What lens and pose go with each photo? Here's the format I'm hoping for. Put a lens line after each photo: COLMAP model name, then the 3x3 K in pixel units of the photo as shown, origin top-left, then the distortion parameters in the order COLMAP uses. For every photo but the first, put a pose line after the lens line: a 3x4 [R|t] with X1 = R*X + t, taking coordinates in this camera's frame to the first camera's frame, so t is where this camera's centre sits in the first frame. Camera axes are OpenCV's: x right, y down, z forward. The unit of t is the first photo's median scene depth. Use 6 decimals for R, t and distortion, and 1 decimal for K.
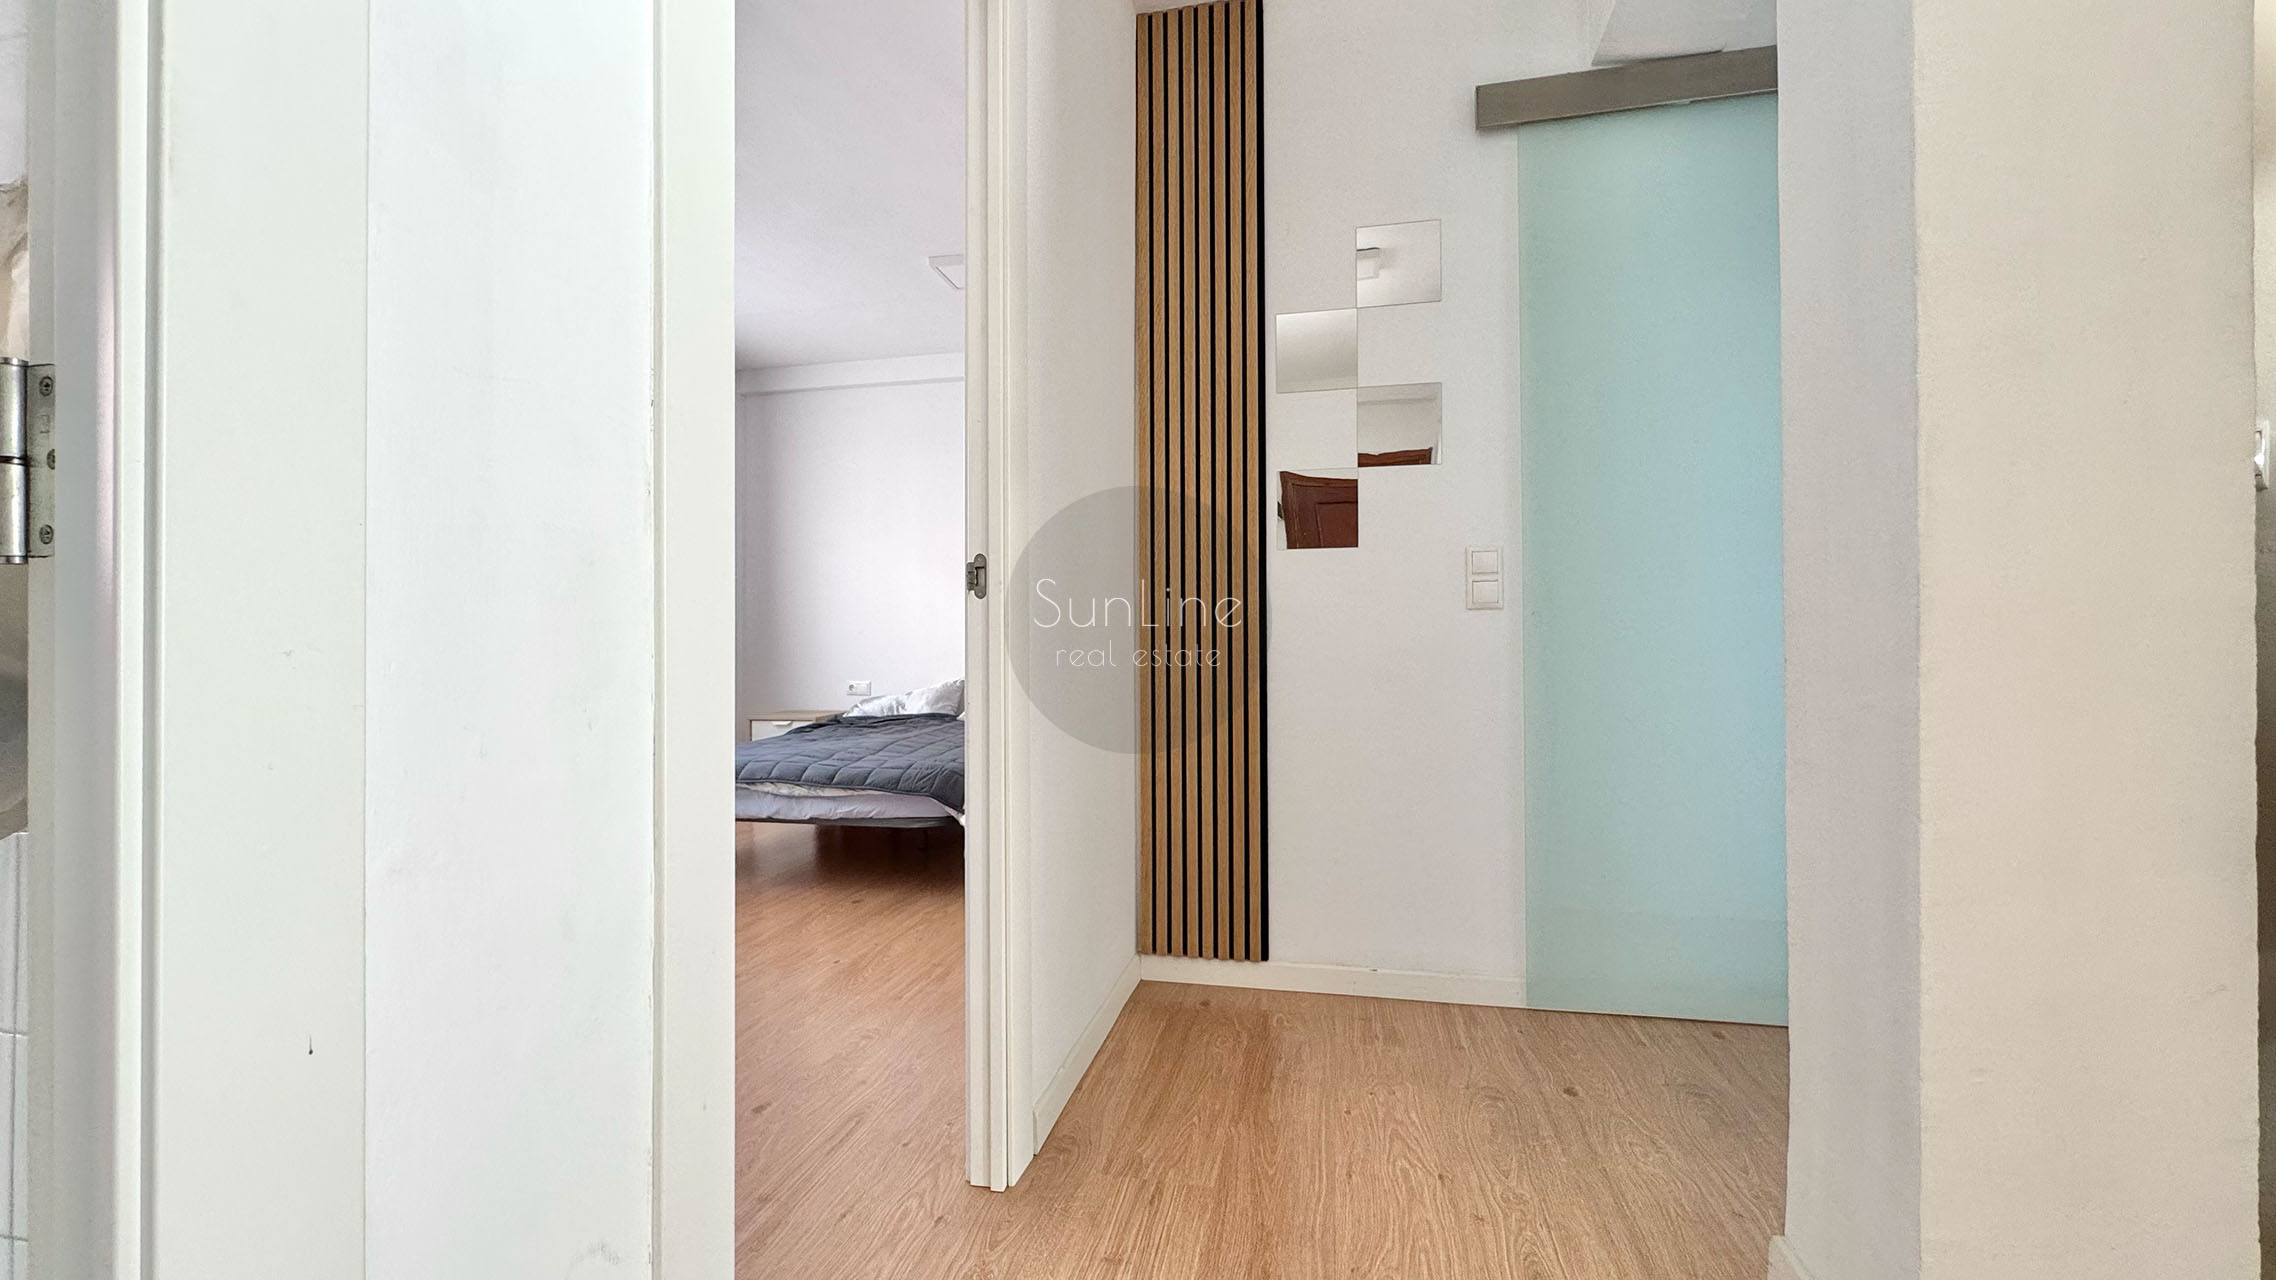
lens RADIAL K [[944.6, 0, 1138.0], [0, 944.6, 640.0], [0, 0, 1]] dist [-0.003477, -0.000154]
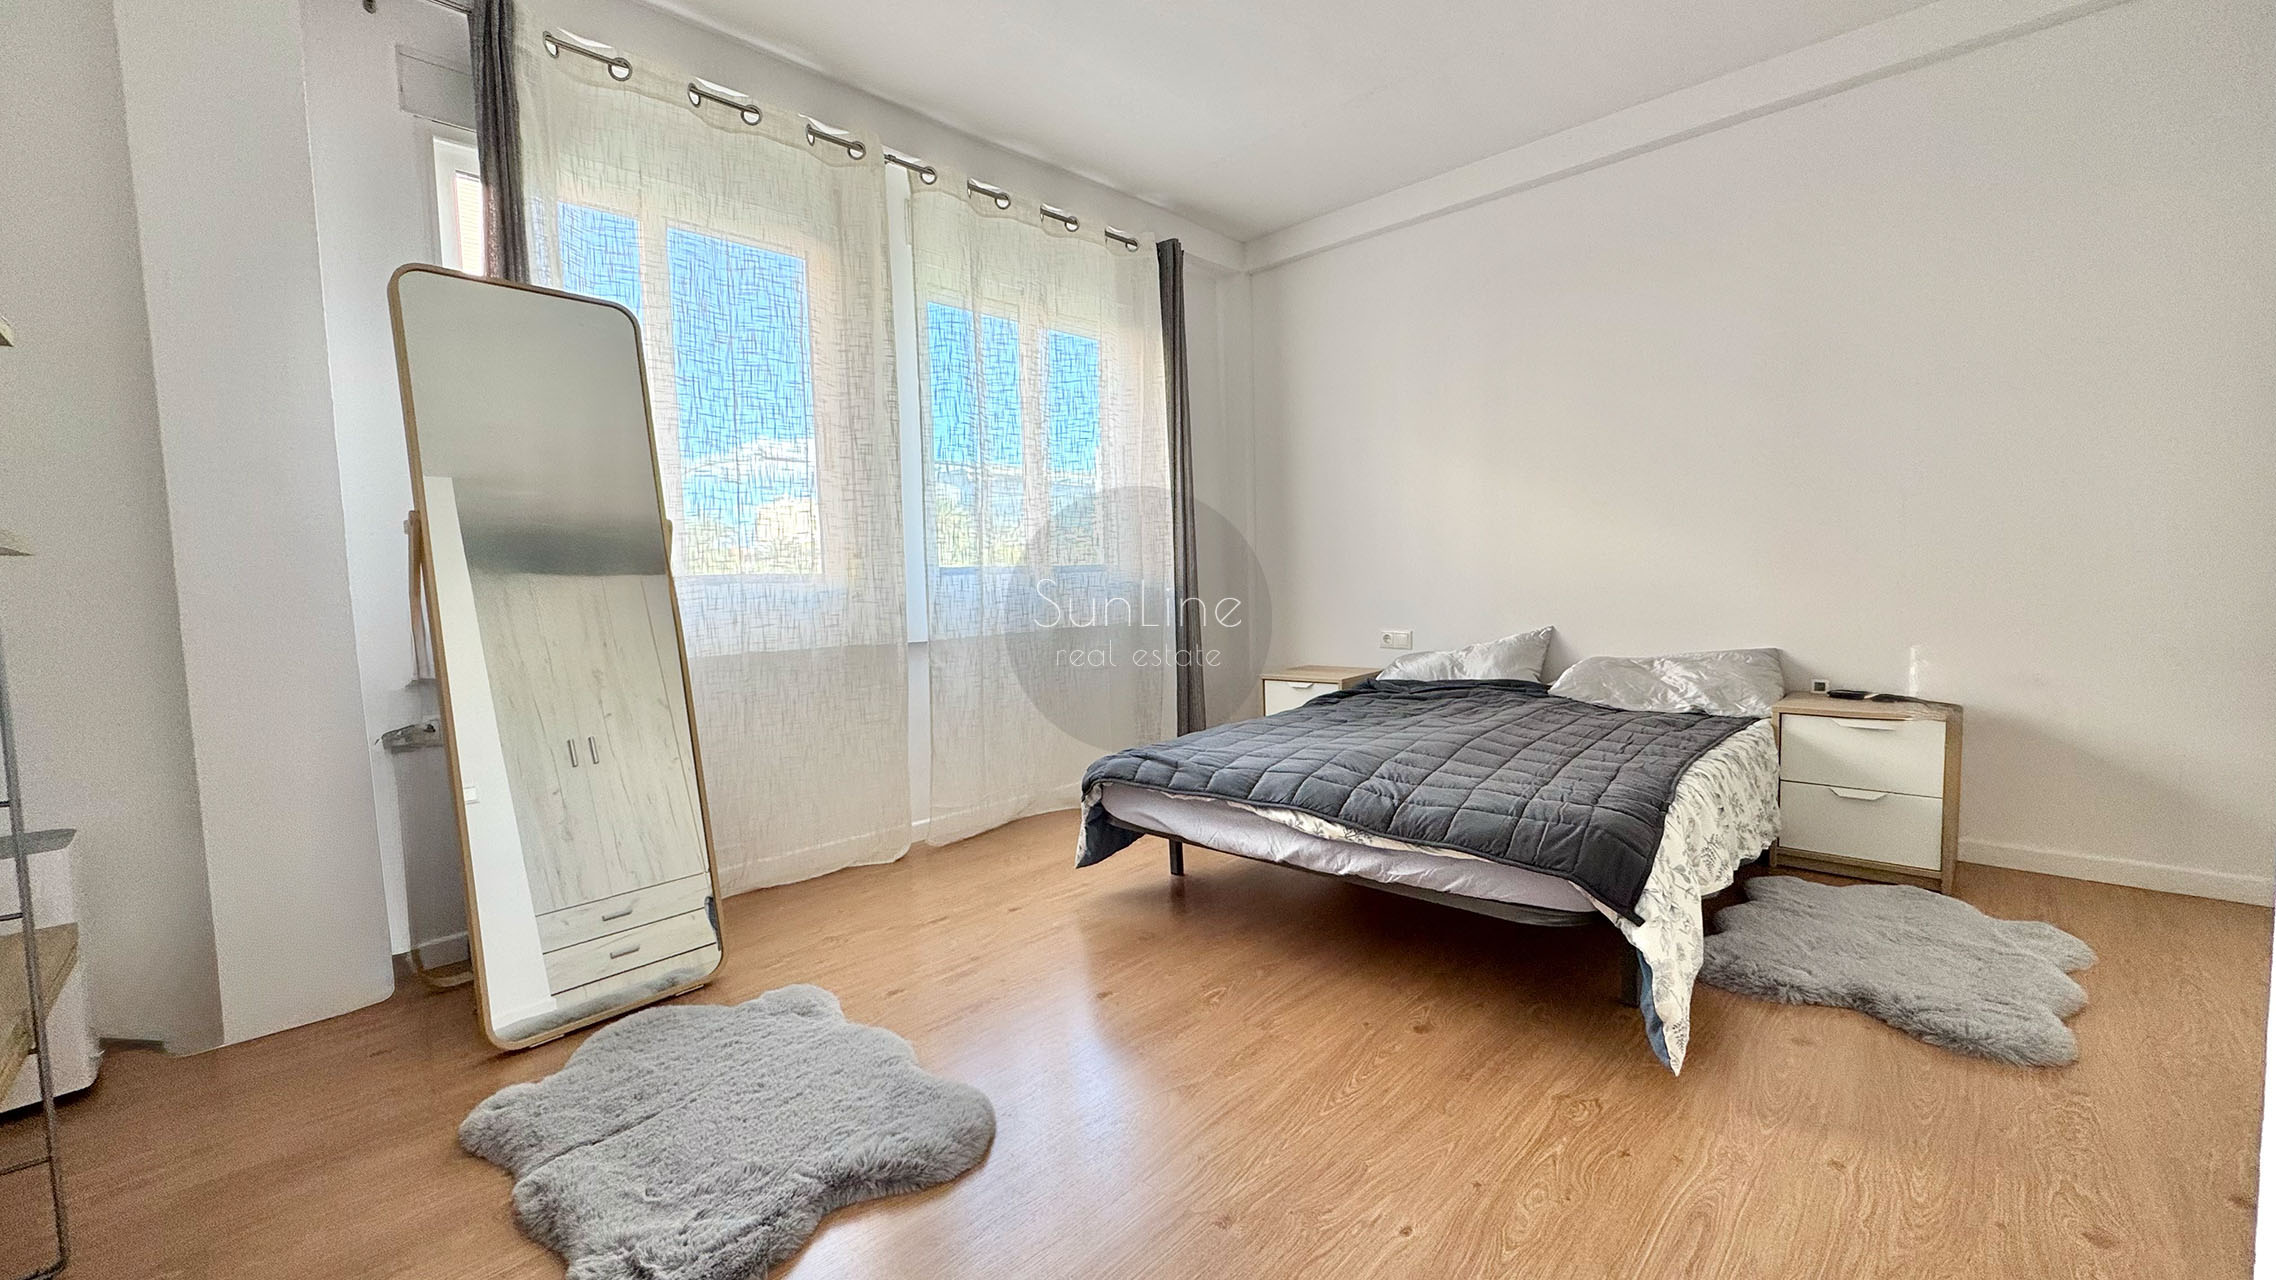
lens RADIAL K [[938.7, 0, 1169.1], [0, 938.7, 631.7], [0, 0, 1]] dist [-0.007865, 0.000050]
pose [[0.882777, 0.016602, -0.469499, -0.210069], [0.020269, 0.997099, 0.073371, -0.023553], [0.469354, -0.074286, 0.879879, 0.527381]]
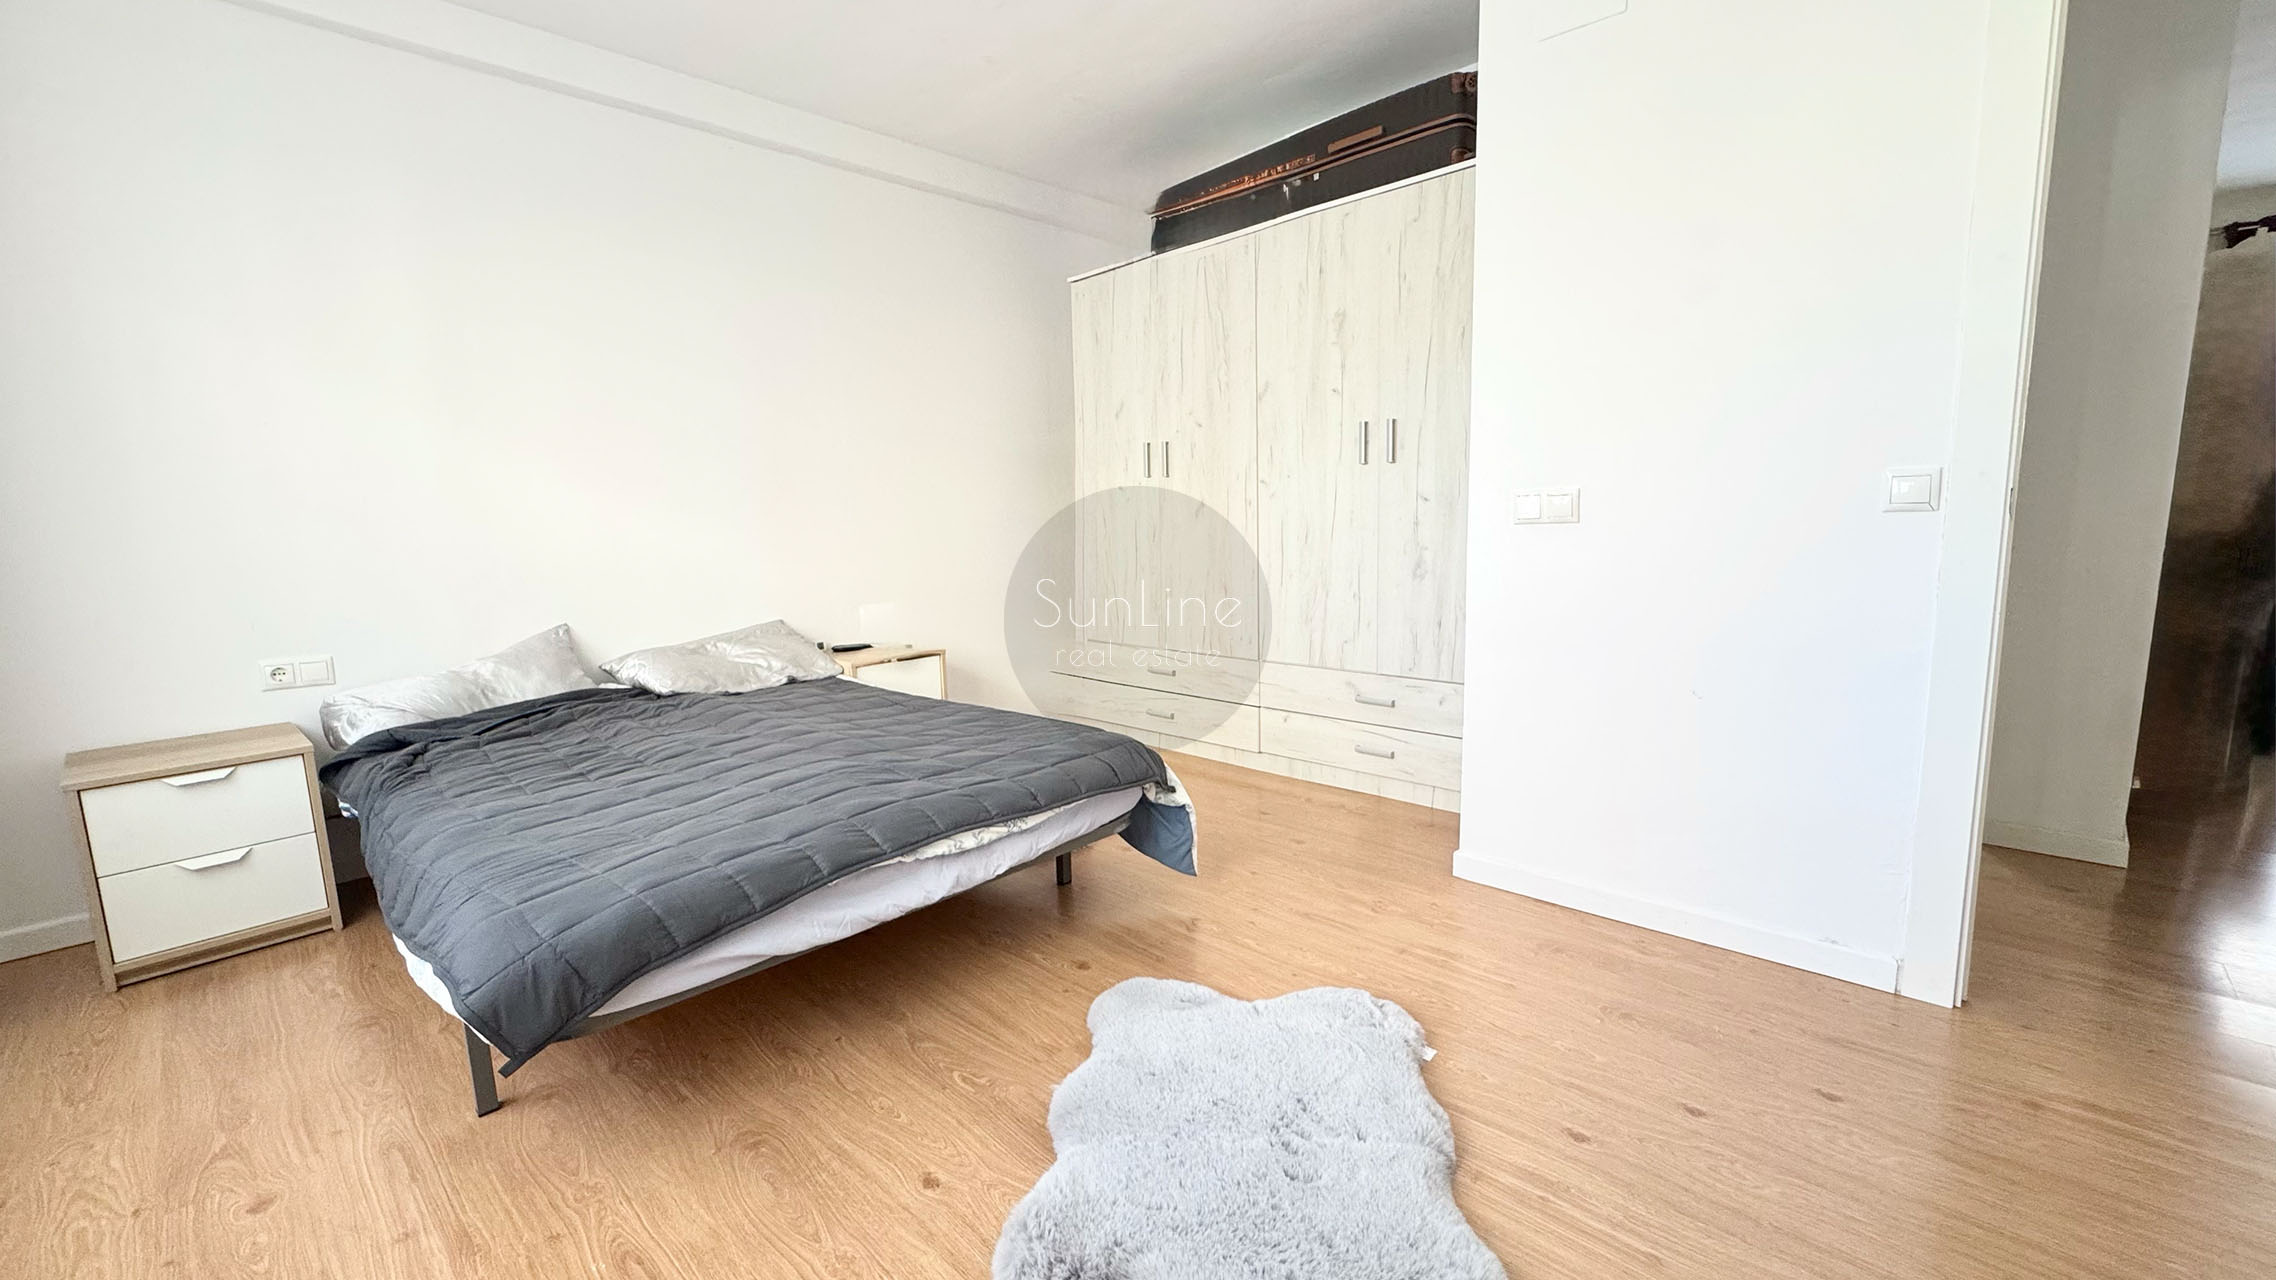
lens RADIAL K [[944.6, 0, 1138.0], [0, 944.6, 640.0], [0, 0, 1]] dist [-0.003477, -0.000154]
pose [[0.464492, -0.127149, 0.876402, -1.041620], [0.013329, 0.990531, 0.136642, -0.048929], [-0.885477, -0.051787, 0.461788, 0.834811]]
